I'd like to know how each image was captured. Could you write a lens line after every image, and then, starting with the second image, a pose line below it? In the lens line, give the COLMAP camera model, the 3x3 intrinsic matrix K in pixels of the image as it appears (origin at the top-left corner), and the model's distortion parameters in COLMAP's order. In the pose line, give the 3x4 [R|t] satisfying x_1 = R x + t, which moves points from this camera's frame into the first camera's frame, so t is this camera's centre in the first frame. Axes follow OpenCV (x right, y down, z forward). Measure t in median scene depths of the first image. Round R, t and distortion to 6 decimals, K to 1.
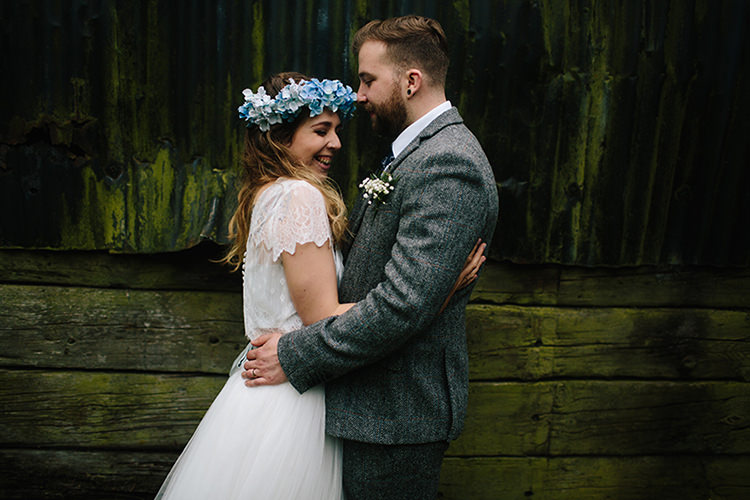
lens RADIAL K [[762.4, 0, 377.7], [0, 762.4, 263.4], [0, 0, 1]] dist [-0.074130, 0.040554]
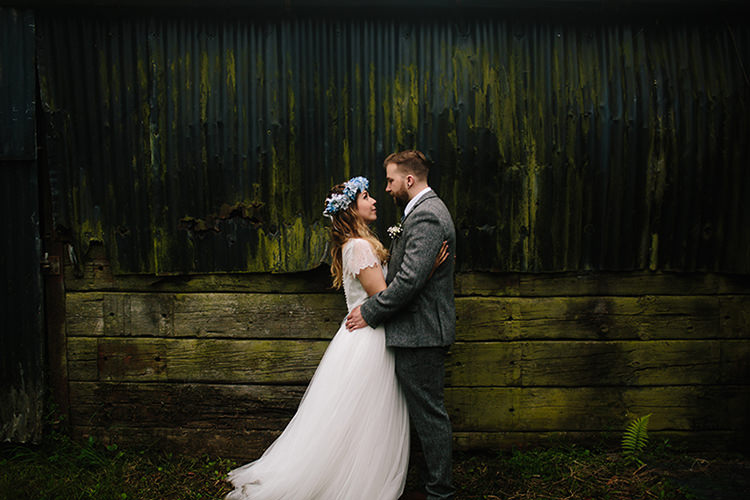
lens RADIAL K [[743.5, 0, 375.0], [0, 743.5, 250.0], [0, 0, 1]] dist [-0.047904, 0.004436]
pose [[0.990272, -0.041280, -0.132884, 0.144740], [0.027231, 0.994008, -0.105861, 0.127217], [0.136458, 0.101212, 0.985462, -0.772099]]
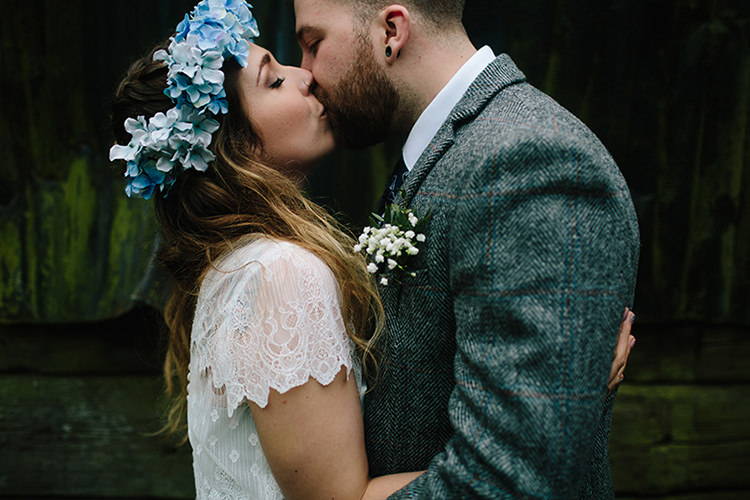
lens RADIAL K [[762.4, 0, 377.7], [0, 762.4, 263.4], [0, 0, 1]] dist [-0.074130, 0.040554]
pose [[0.999207, -0.020760, -0.033976, -0.012569], [0.020776, 0.999784, 0.000122, -0.055123], [0.033966, -0.000828, 0.999423, 0.362704]]
